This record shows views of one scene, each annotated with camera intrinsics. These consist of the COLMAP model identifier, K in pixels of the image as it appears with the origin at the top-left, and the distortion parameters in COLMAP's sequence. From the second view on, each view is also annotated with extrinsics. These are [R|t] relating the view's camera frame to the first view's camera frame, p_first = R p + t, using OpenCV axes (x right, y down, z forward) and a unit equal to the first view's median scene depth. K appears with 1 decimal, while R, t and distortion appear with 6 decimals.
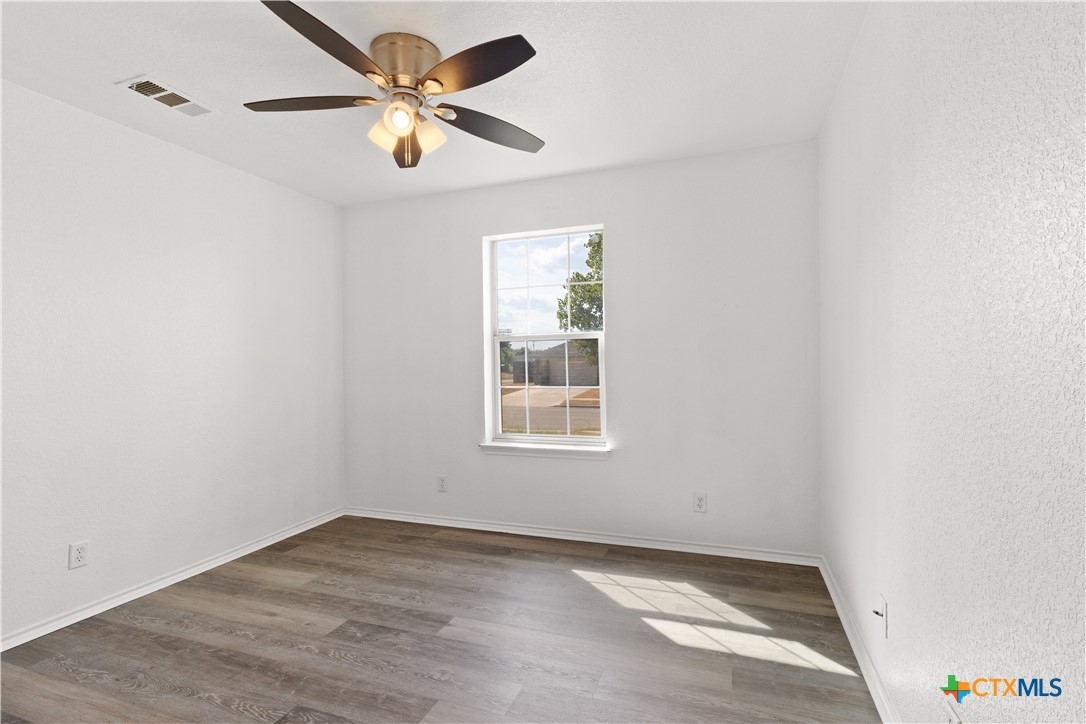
lens RADIAL K [[511.8, 0, 544.7], [0, 511.8, 359.8], [0, 0, 1]] dist [0.009549, 0.000237]
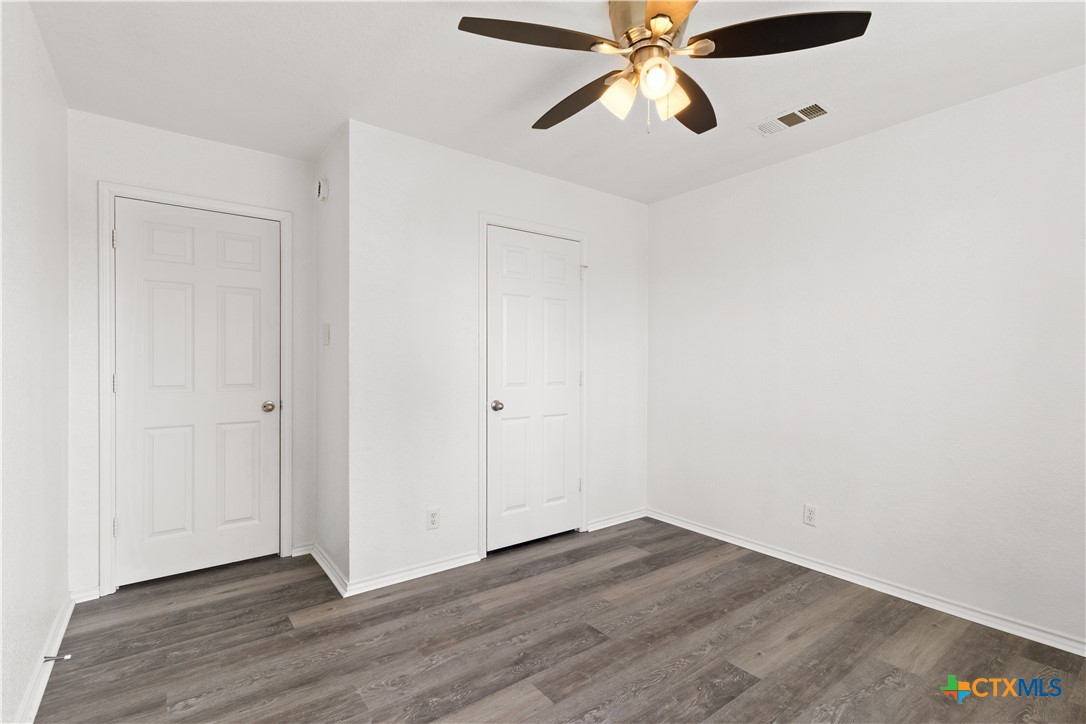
lens RADIAL K [[511.8, 0, 553.3], [0, 511.8, 366.0], [0, 0, 1]] dist [0.009549, 0.000237]
pose [[-0.526179, 0.018778, -0.850166, 0.482179], [0.006888, 0.999817, 0.017821, -0.008436], [0.850346, 0.003521, -0.526212, 1.160592]]
